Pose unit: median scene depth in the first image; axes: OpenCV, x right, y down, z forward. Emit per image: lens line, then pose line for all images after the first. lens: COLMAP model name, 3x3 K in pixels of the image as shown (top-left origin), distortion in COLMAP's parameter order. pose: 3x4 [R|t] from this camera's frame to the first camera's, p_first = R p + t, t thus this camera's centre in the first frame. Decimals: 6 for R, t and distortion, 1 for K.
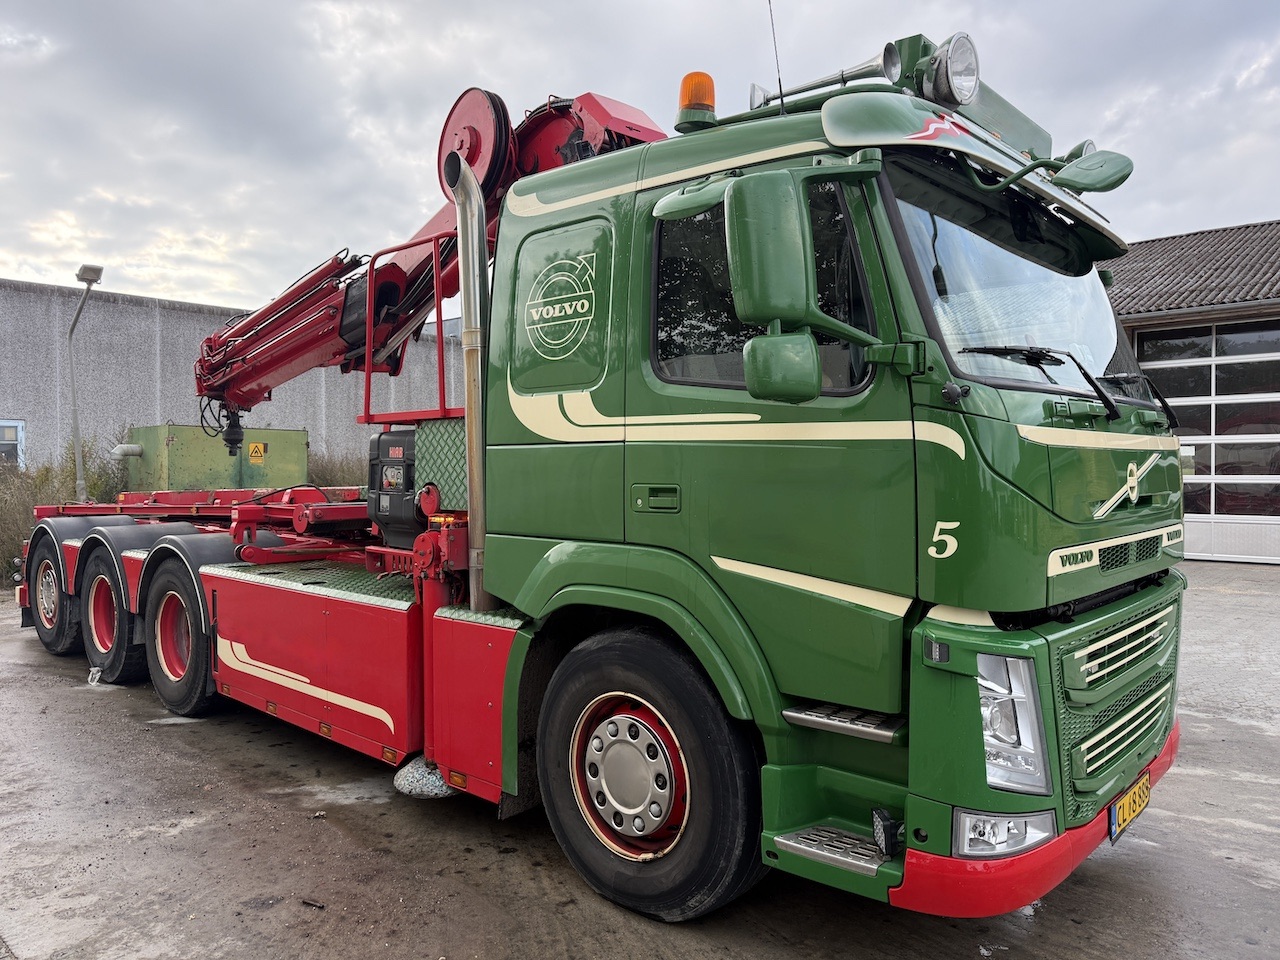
lens RADIAL K [[913.6, 0, 640.0], [0, 913.6, 480.0], [0, 0, 1]] dist [0.106921, -0.185880]
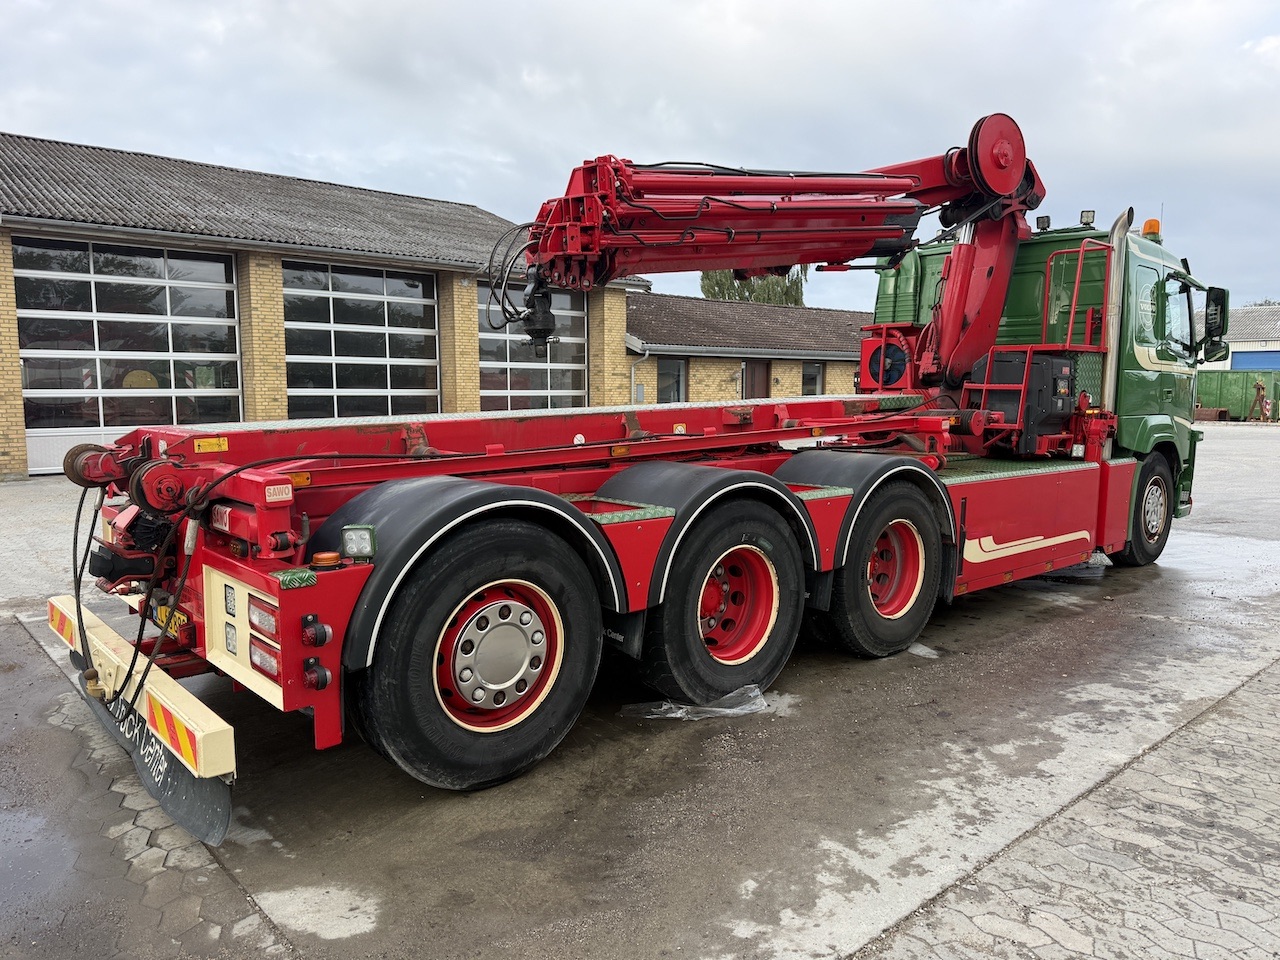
lens RADIAL K [[913.6, 0, 640.0], [0, 913.6, 480.0], [0, 0, 1]] dist [0.106921, -0.185880]
pose [[0.097738, -0.104762, 0.989683, -1.701195], [0.013818, 0.994491, 0.103907, -0.018852], [-0.995116, 0.003520, 0.098647, 1.404939]]
